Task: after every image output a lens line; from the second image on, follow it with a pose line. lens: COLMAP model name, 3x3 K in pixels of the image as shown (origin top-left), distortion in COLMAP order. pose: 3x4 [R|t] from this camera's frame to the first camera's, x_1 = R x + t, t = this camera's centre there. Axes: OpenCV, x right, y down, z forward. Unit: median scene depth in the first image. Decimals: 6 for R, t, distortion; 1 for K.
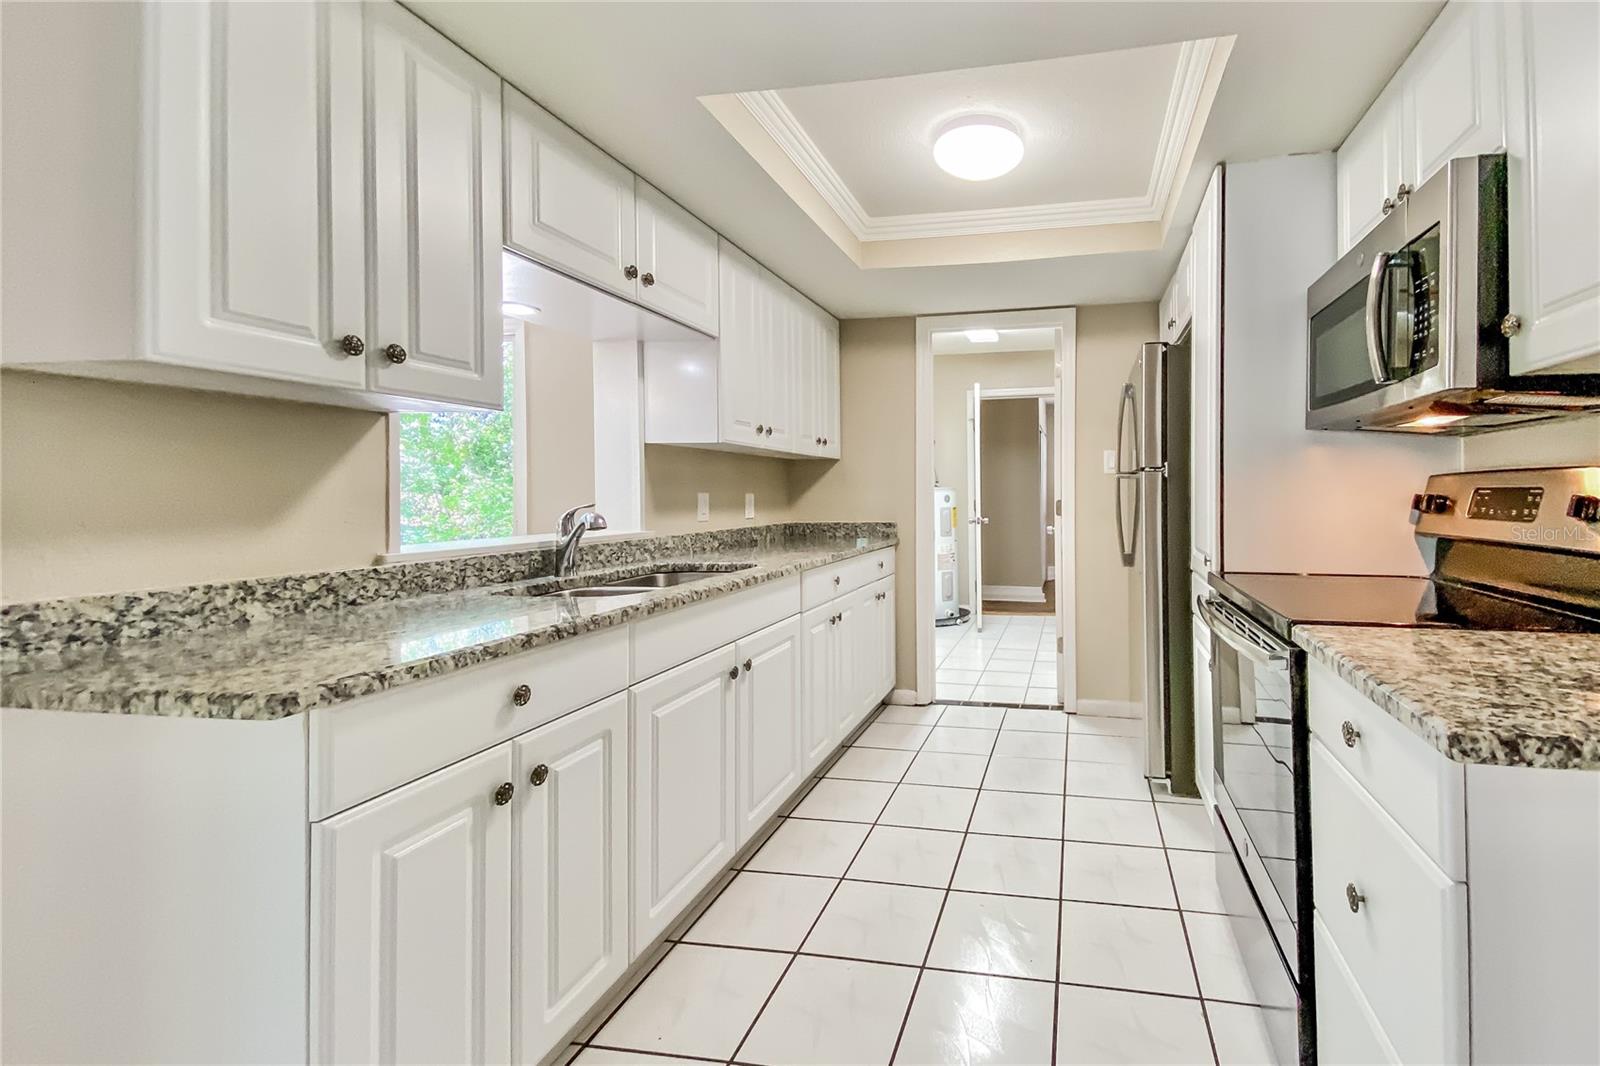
lens RADIAL K [[632.2, 0, 799.8], [0, 632.2, 484.6], [0, 0, 1]] dist [0.018566, -0.000272]
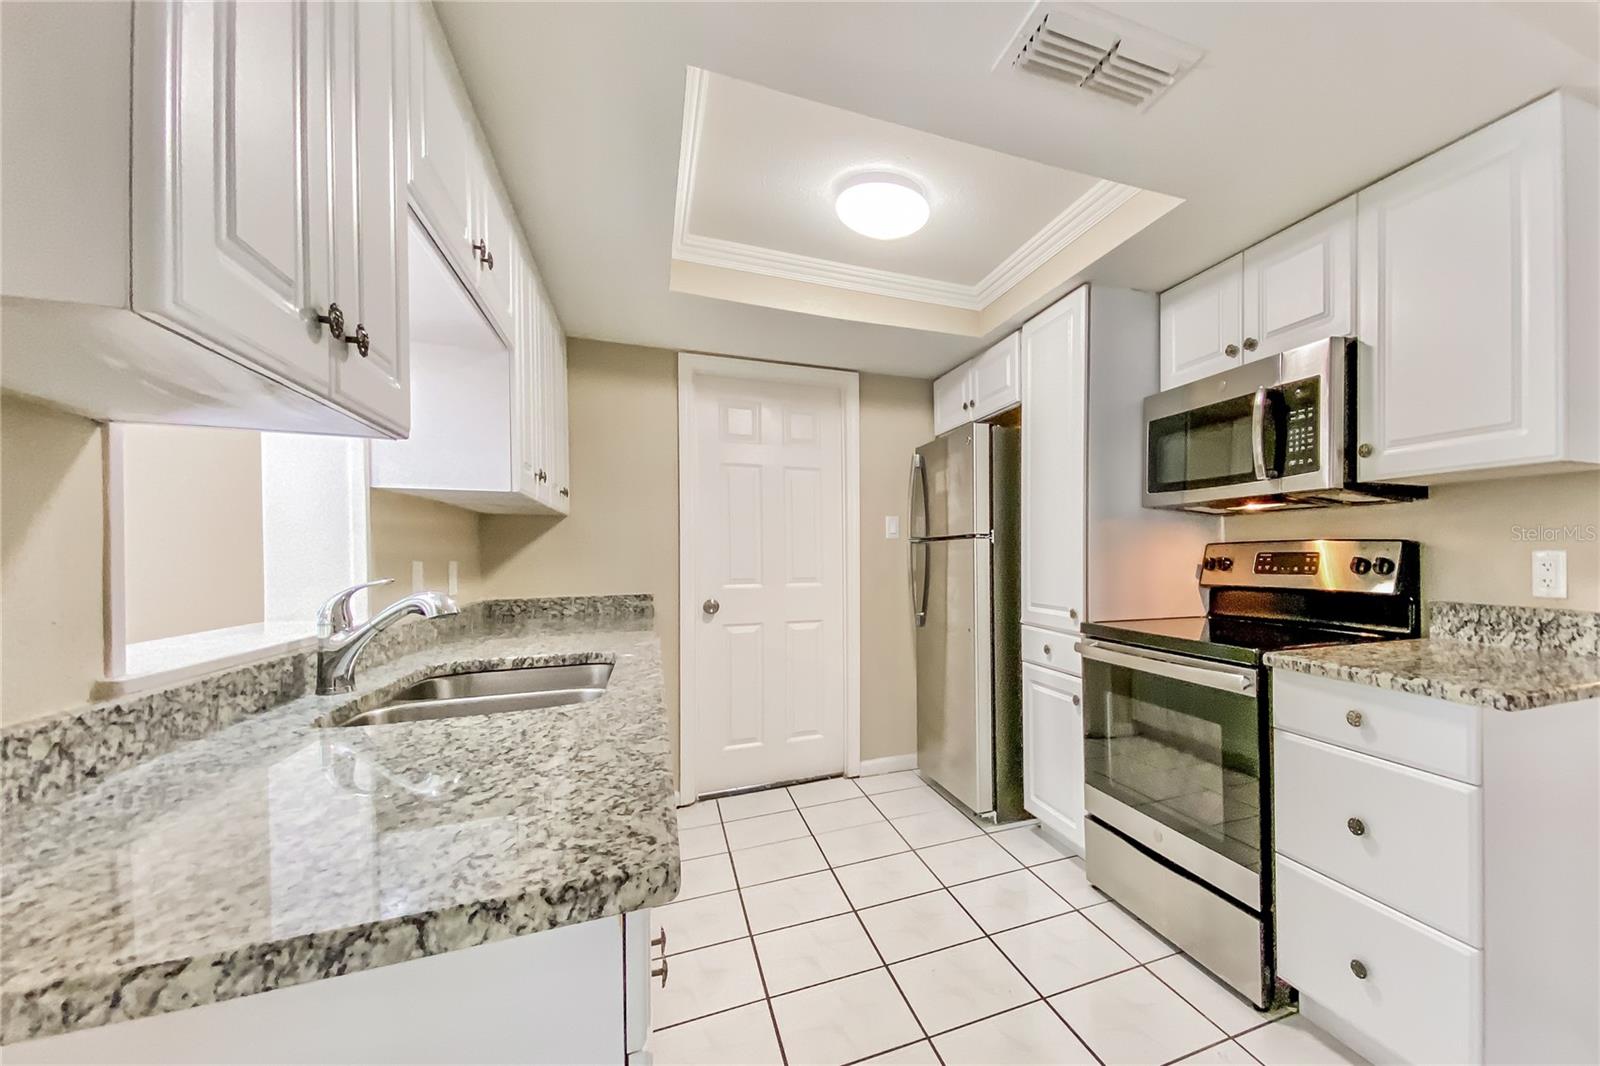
lens RADIAL K [[760.9, 0, 800.8], [0, 760.9, 558.5], [0, 0, 1]] dist [0.002293, -0.000634]
pose [[0.819328, -0.008073, 0.573268, -0.590890], [0.000041, 0.999902, 0.014022, -0.004146], [-0.573325, -0.011466, 0.819248, 0.134166]]
